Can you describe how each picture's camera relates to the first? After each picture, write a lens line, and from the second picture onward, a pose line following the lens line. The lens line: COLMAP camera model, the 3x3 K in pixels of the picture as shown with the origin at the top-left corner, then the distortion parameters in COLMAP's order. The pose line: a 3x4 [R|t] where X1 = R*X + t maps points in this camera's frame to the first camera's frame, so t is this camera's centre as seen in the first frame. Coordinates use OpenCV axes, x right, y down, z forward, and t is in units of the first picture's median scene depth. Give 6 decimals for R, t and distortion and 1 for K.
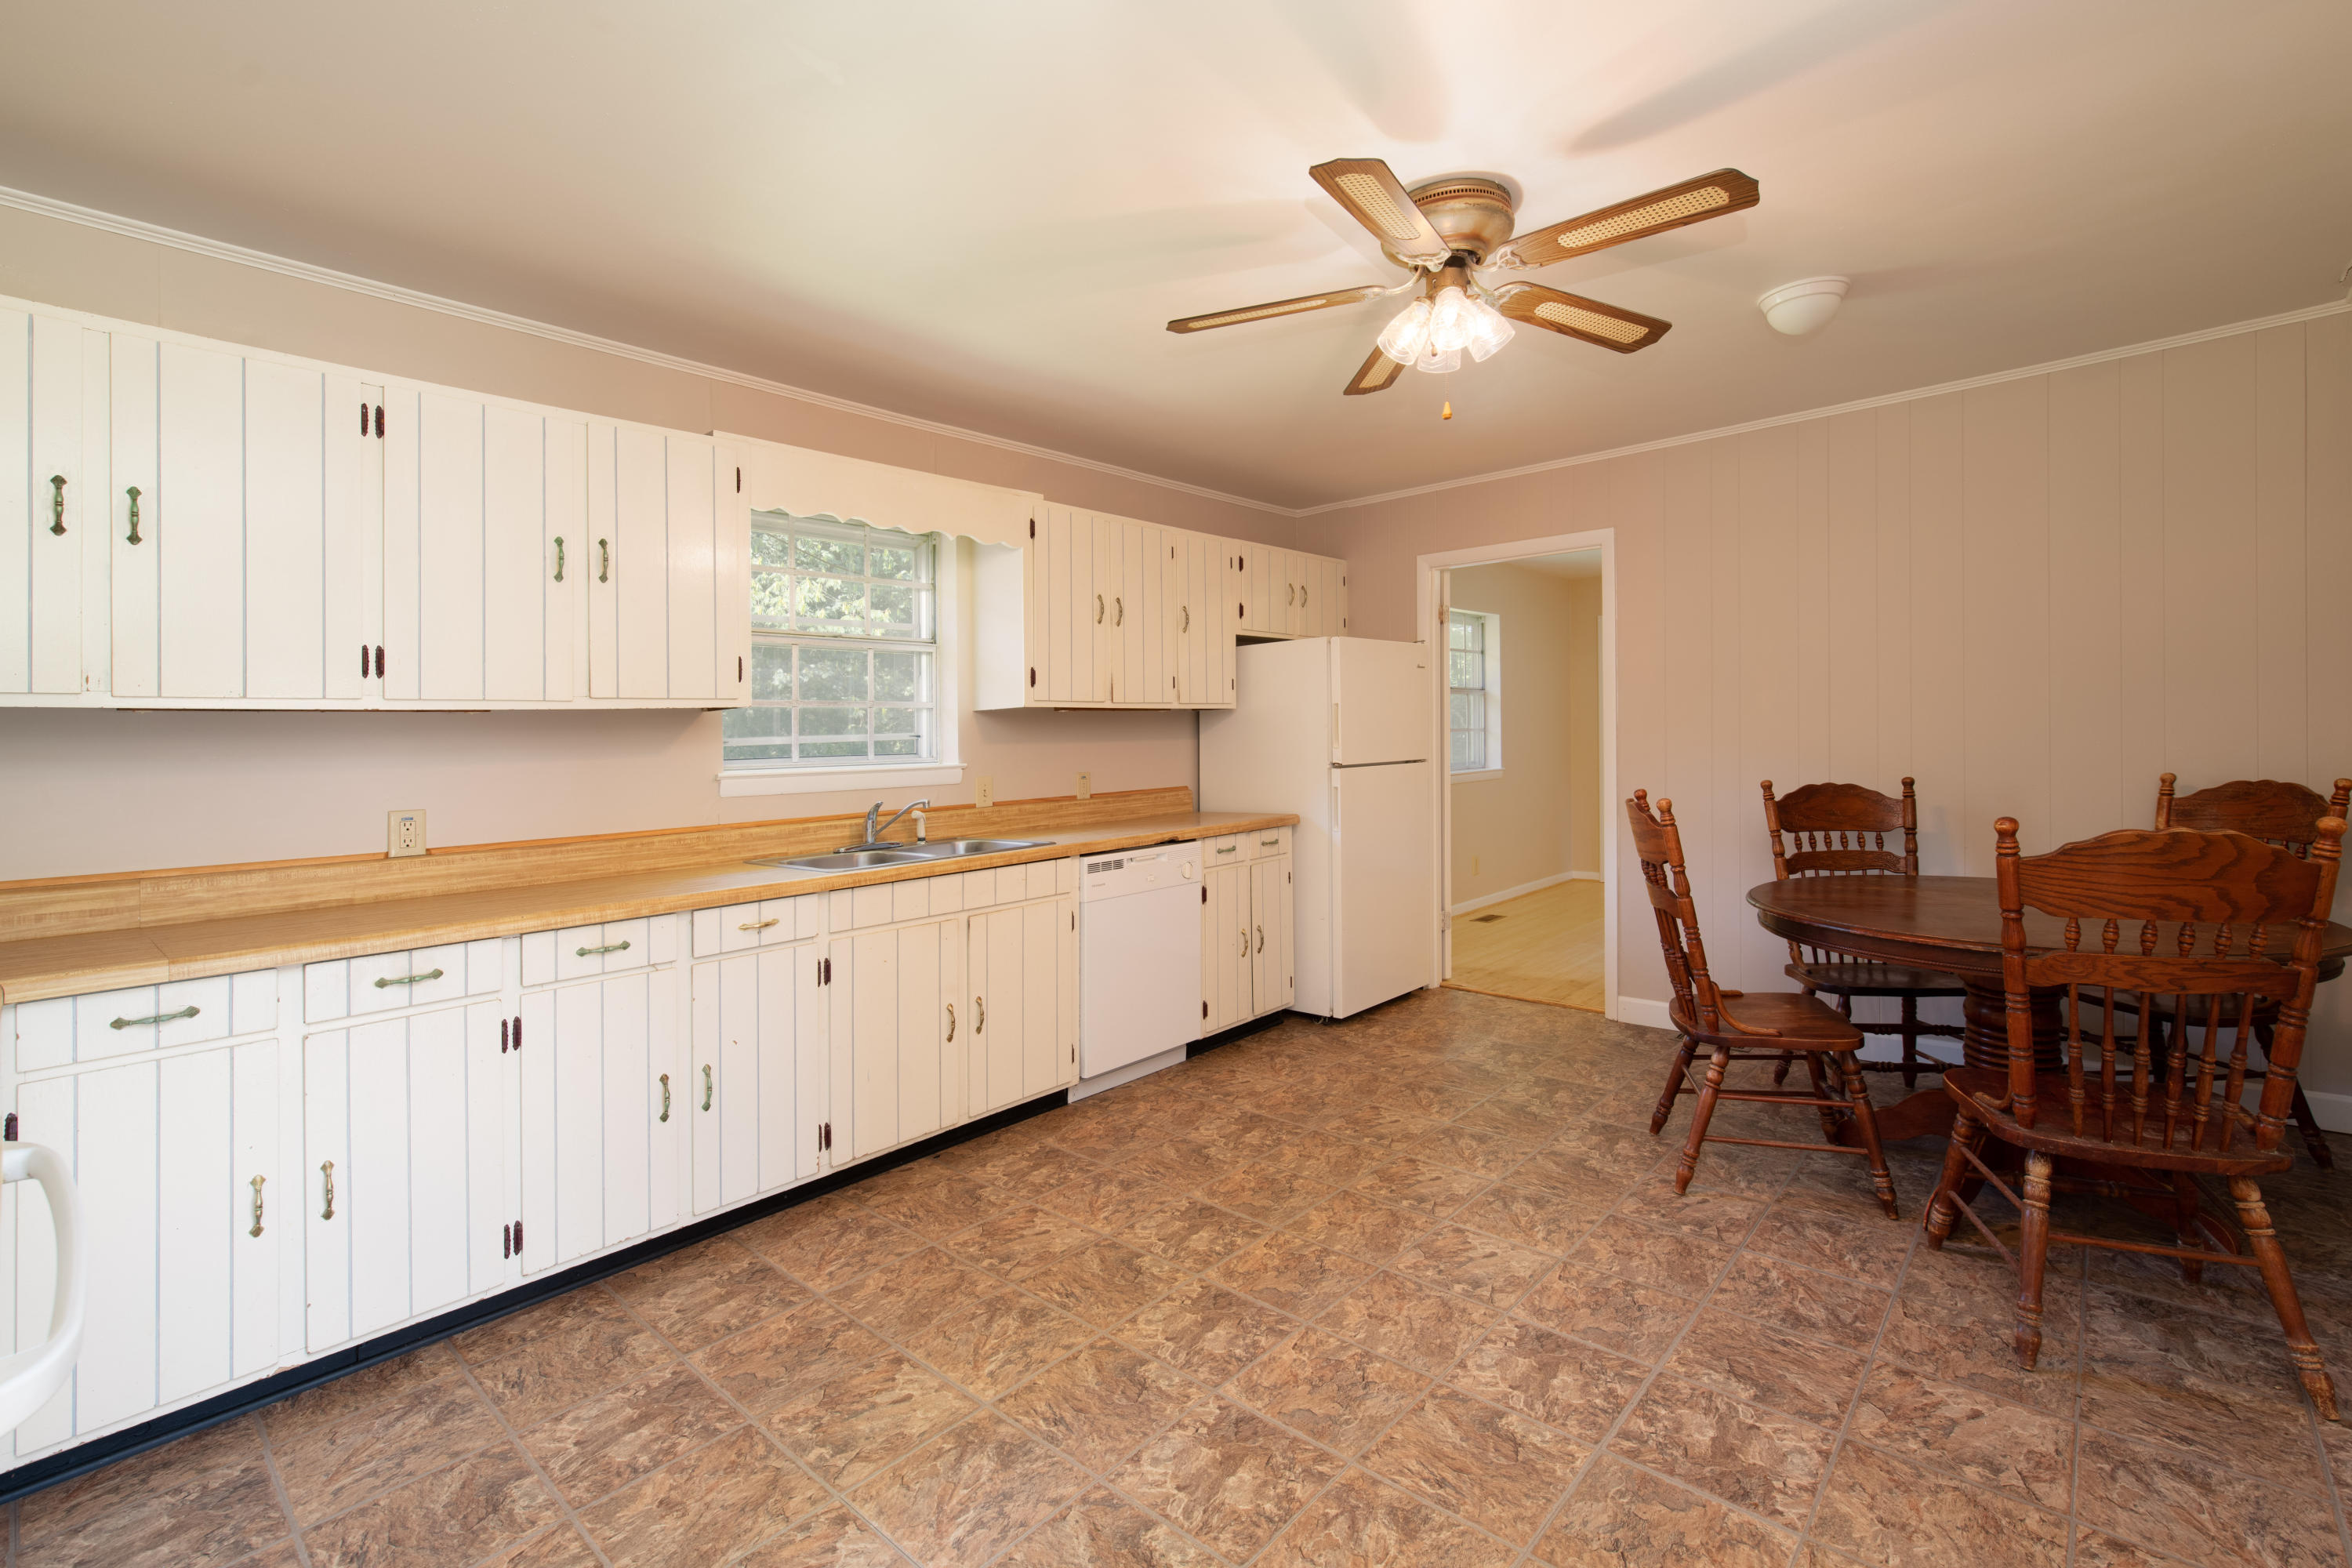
lens RADIAL K [[1035.2, 0, 1167.3], [0, 1035.2, 717.1], [0, 0, 1]] dist [0.001240, -0.000568]
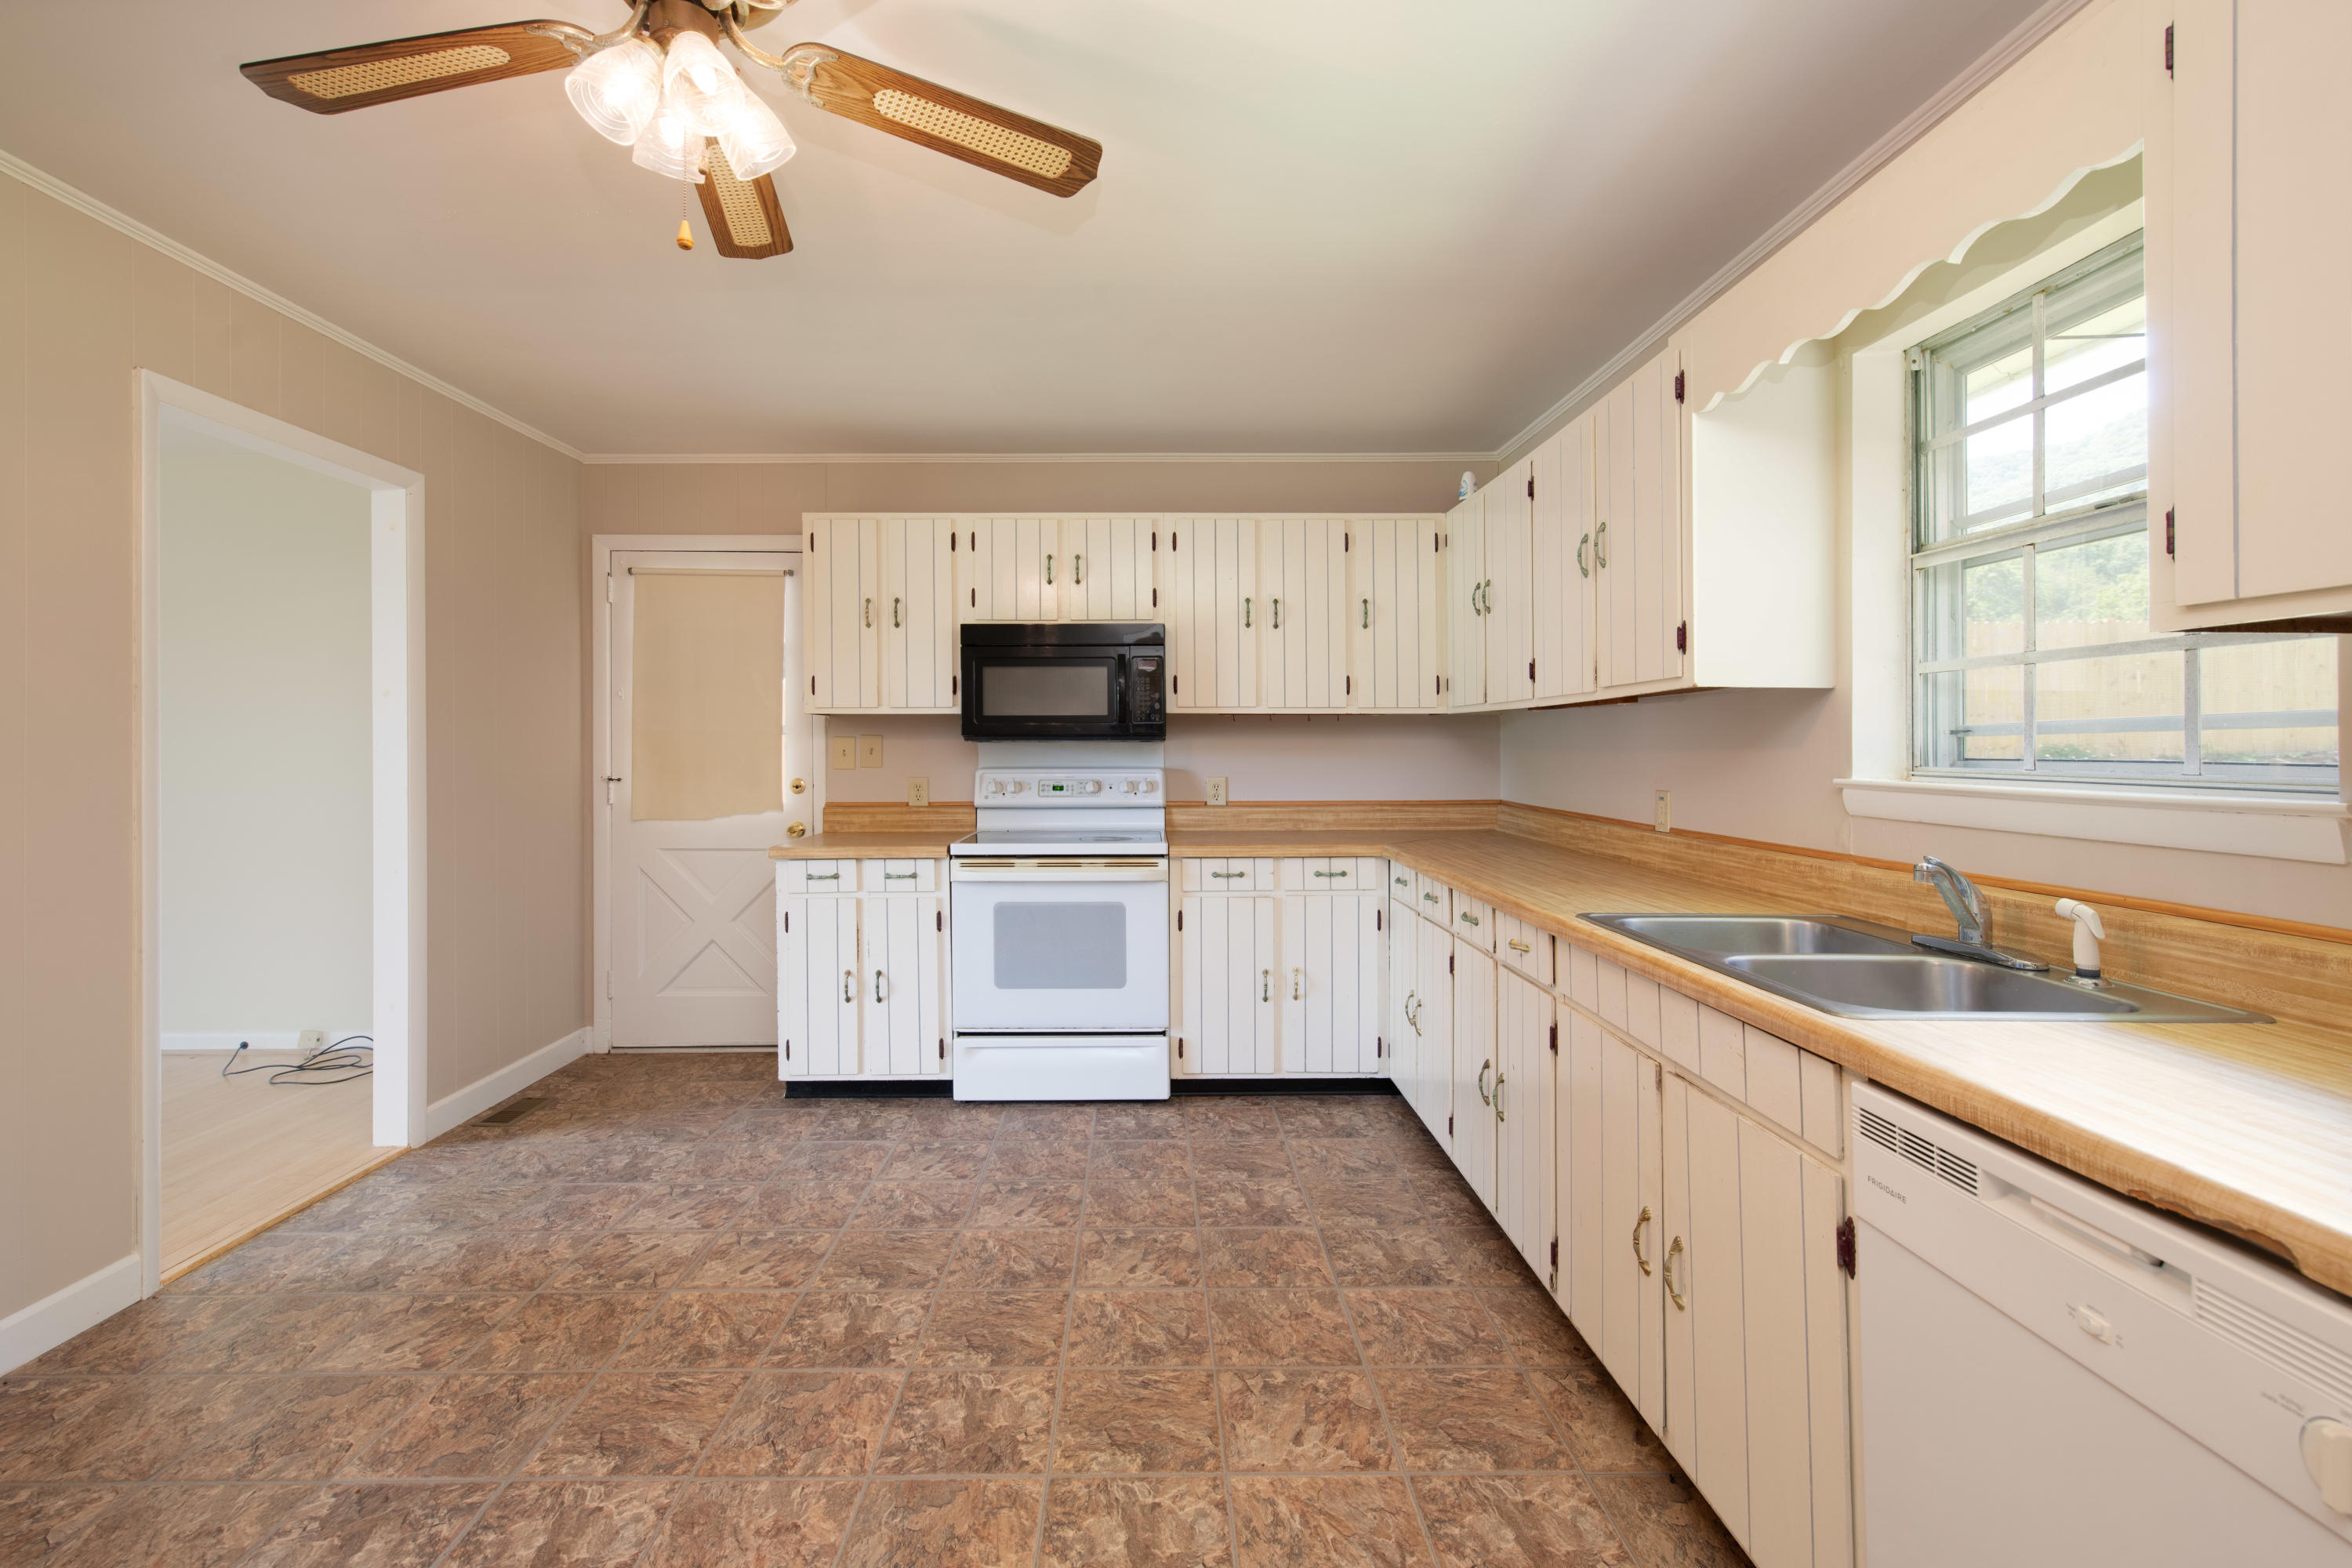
lens RADIAL K [[1035.2, 0, 1140.9], [0, 1035.2, 736.1], [0, 0, 1]] dist [0.001240, -0.000568]
pose [[-0.734694, 0.022038, -0.678040, 0.468150], [0.035990, 0.999331, -0.006517, 0.022508], [0.677443, -0.029191, -0.734996, 1.602608]]
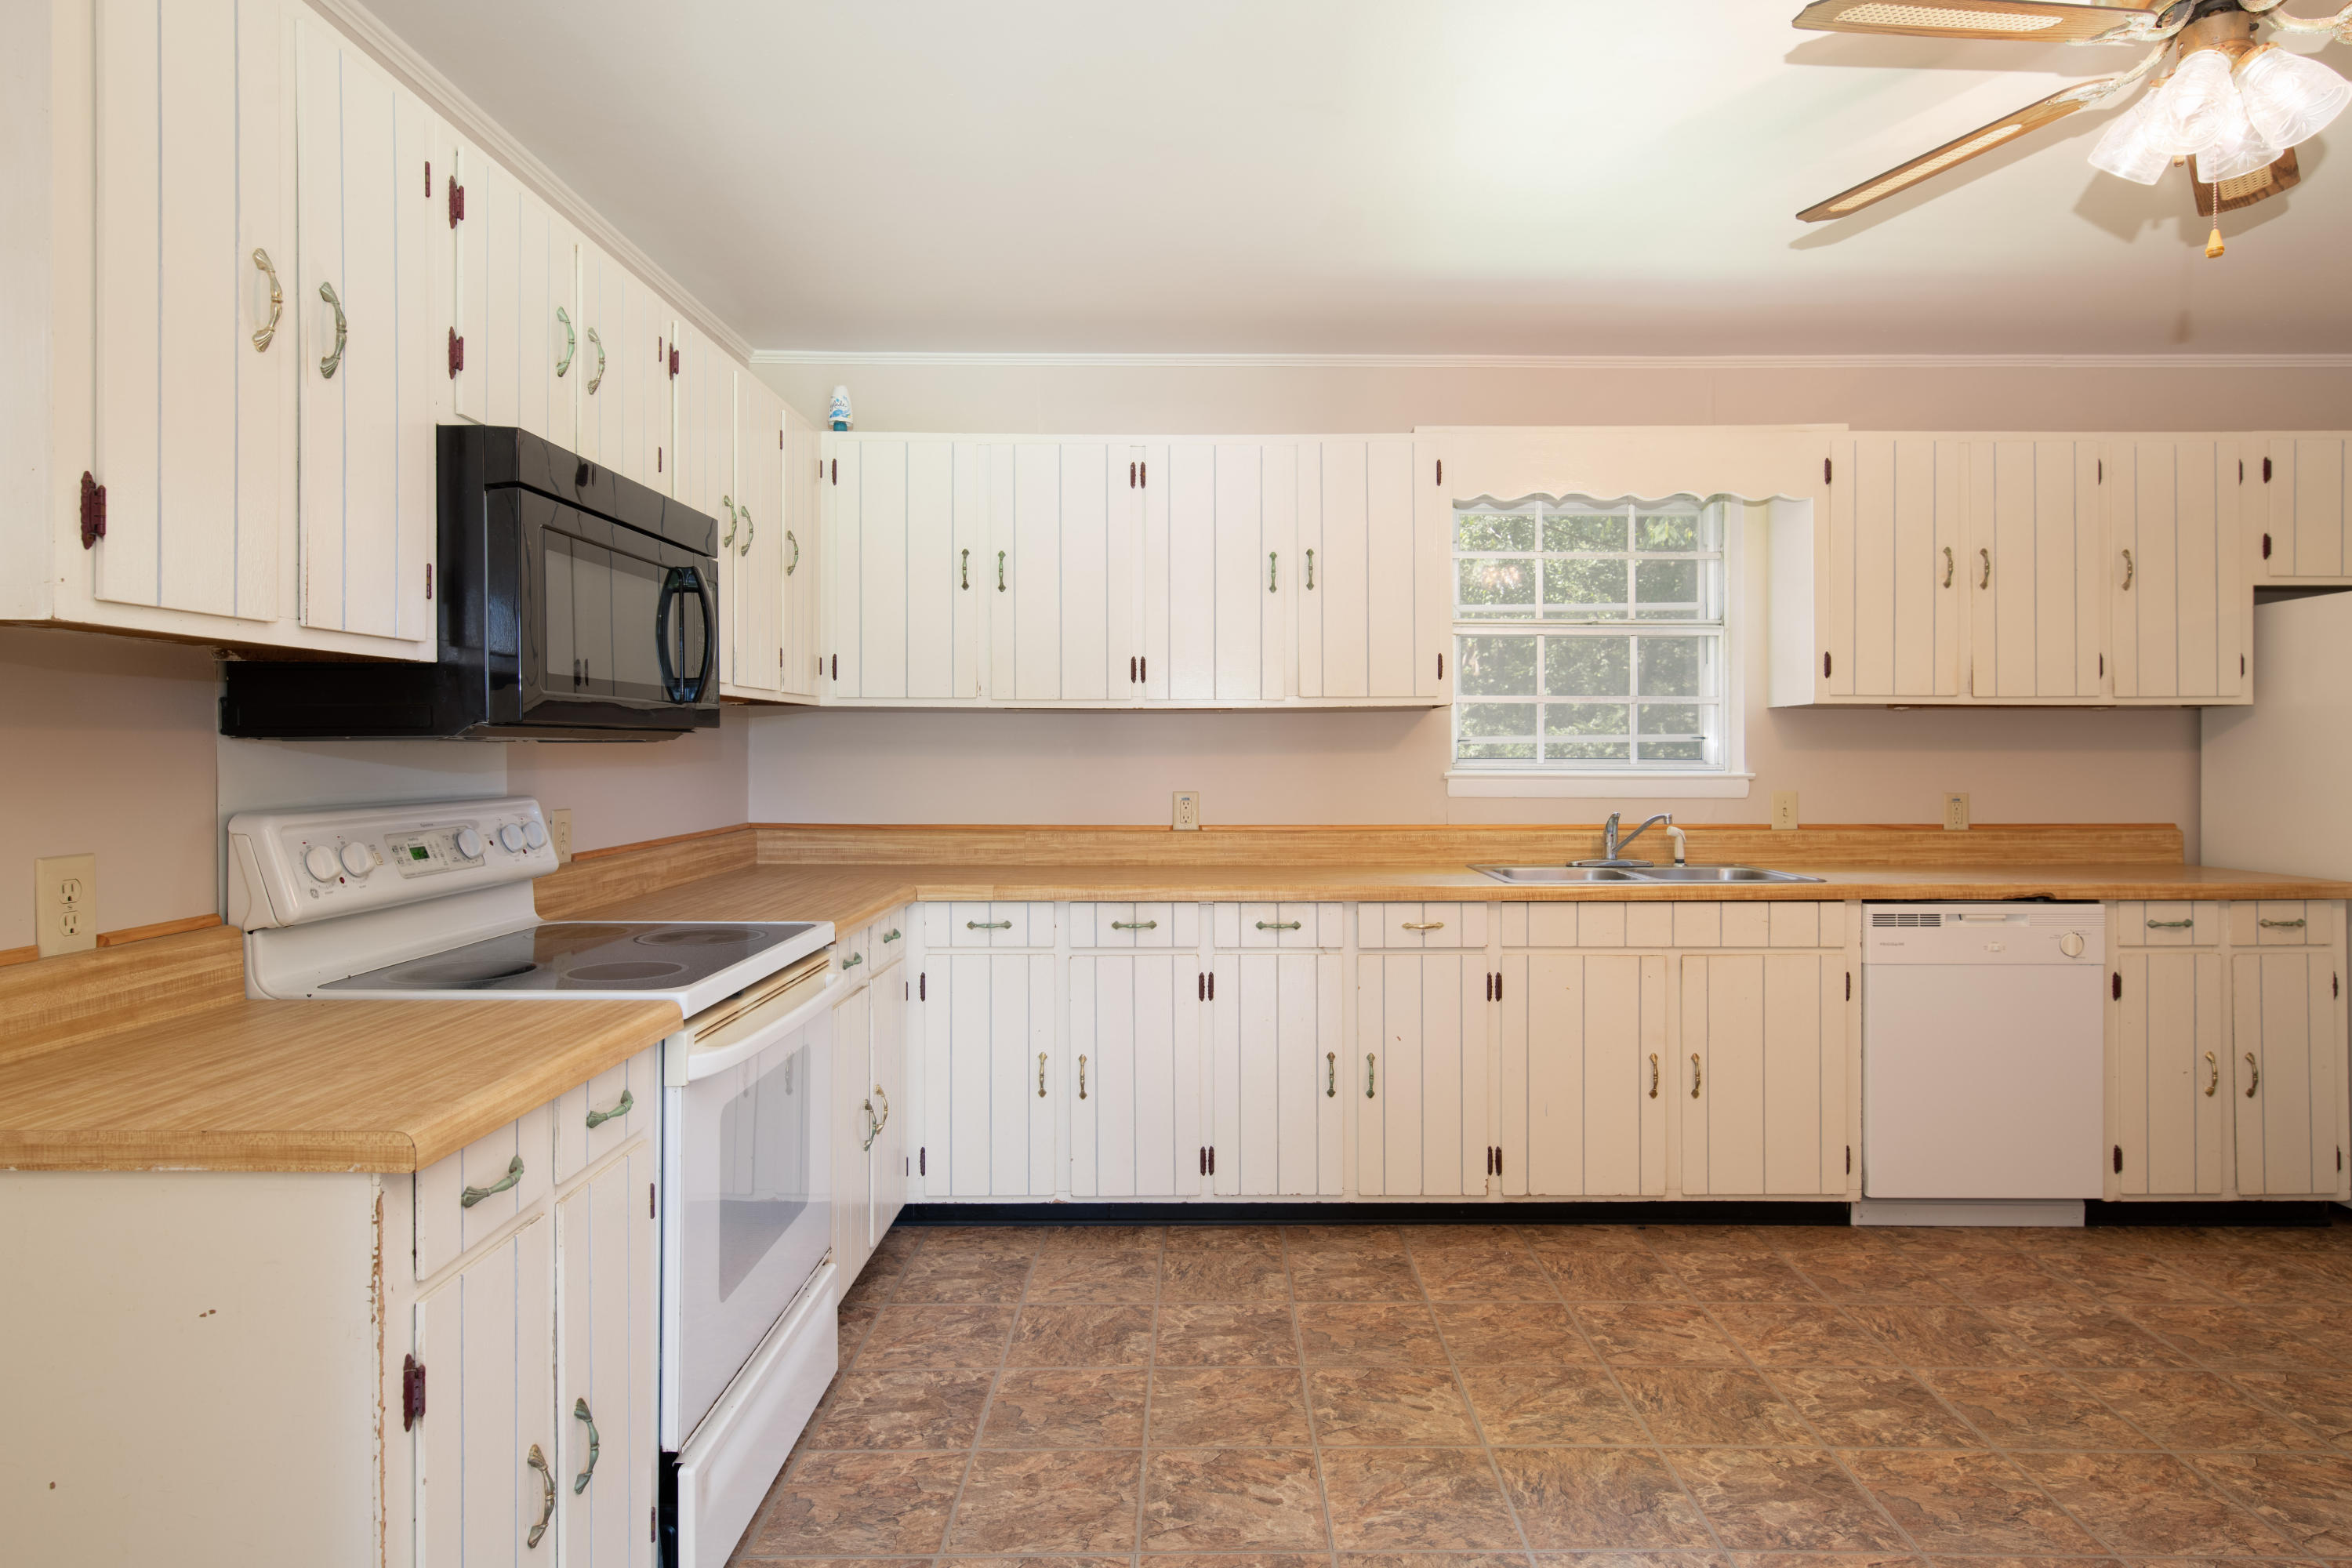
lens RADIAL K [[1306.6, 0, 1207.2], [0, 1306.6, 726.7], [0, 0, 1]] dist [0.005087, 0.000560]
pose [[0.672885, 0.015710, -0.739581, 0.433014], [-0.003142, 0.999826, 0.018380, -0.013942], [0.739741, -0.010044, 0.672817, 0.007759]]
